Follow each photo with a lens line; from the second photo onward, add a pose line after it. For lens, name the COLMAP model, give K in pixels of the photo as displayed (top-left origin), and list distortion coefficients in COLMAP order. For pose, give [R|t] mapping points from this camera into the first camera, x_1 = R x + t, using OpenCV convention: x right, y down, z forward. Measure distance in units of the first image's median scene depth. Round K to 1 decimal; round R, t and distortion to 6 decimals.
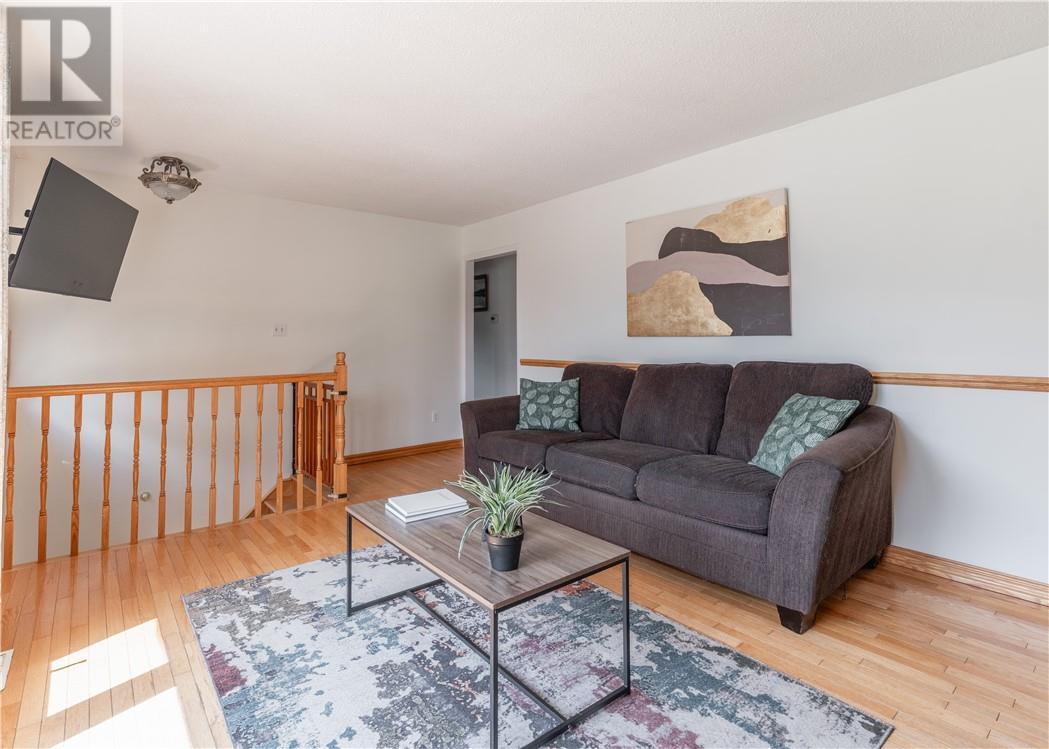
lens RADIAL K [[516.8, 0, 525.6], [0, 516.8, 320.4], [0, 0, 1]] dist [0.002631, 0.000135]
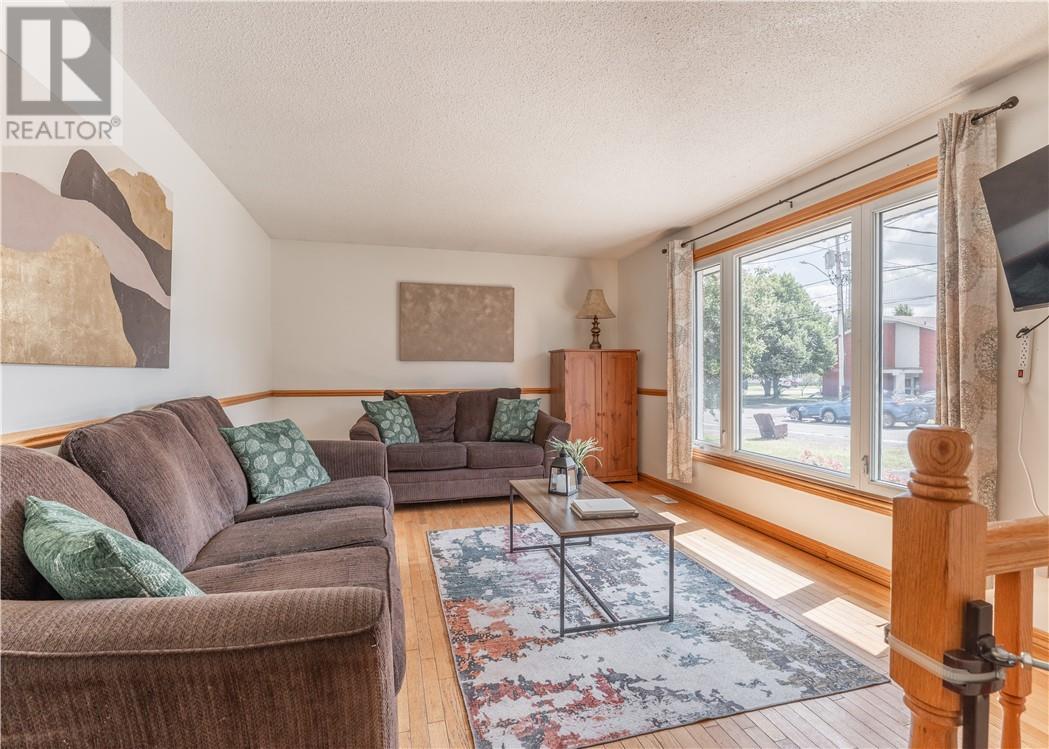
lens RADIAL K [[516.8, 0, 526.6], [0, 516.8, 376.2], [0, 0, 1]] dist [0.002631, 0.000135]
pose [[-0.904874, 0.005531, 0.425643, -0.590673], [-0.008504, 0.999481, -0.031066, 0.099514], [-0.425594, -0.031731, -0.904358, 2.366861]]
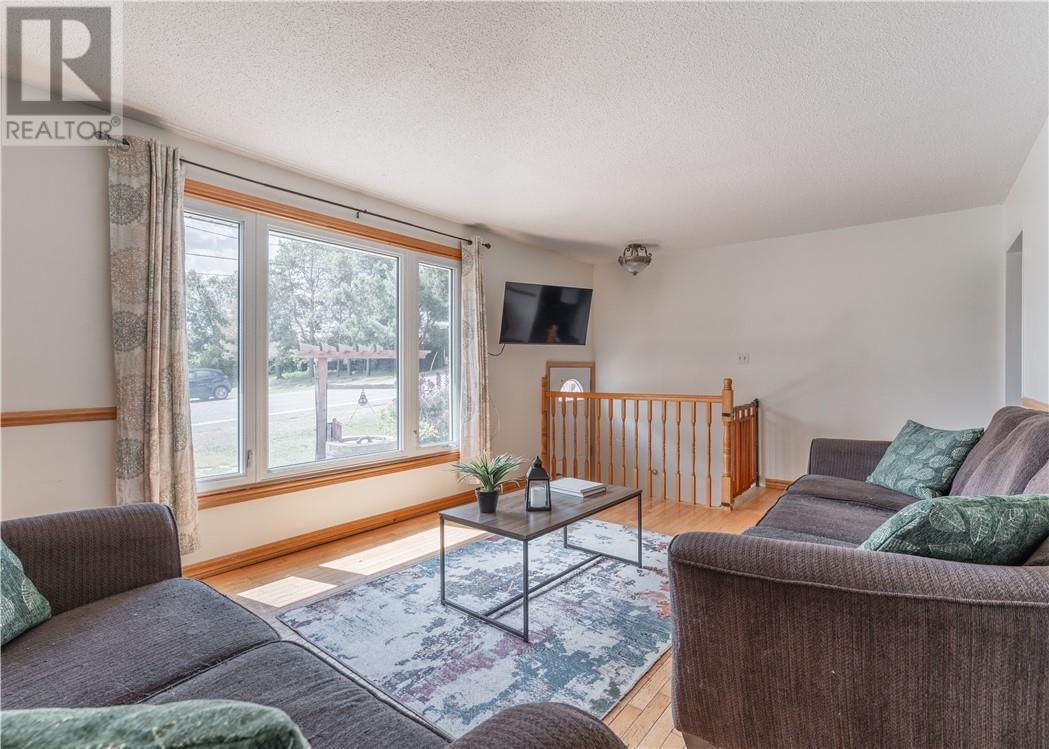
lens RADIAL K [[516.8, 0, 522.2], [0, 516.8, 369.5], [0, 0, 1]] dist [0.002631, 0.000135]
pose [[0.201699, 0.009498, -0.979402, 1.258273], [0.041654, 0.998965, 0.018266, 0.009744], [0.978561, -0.044480, 0.201094, 0.650414]]
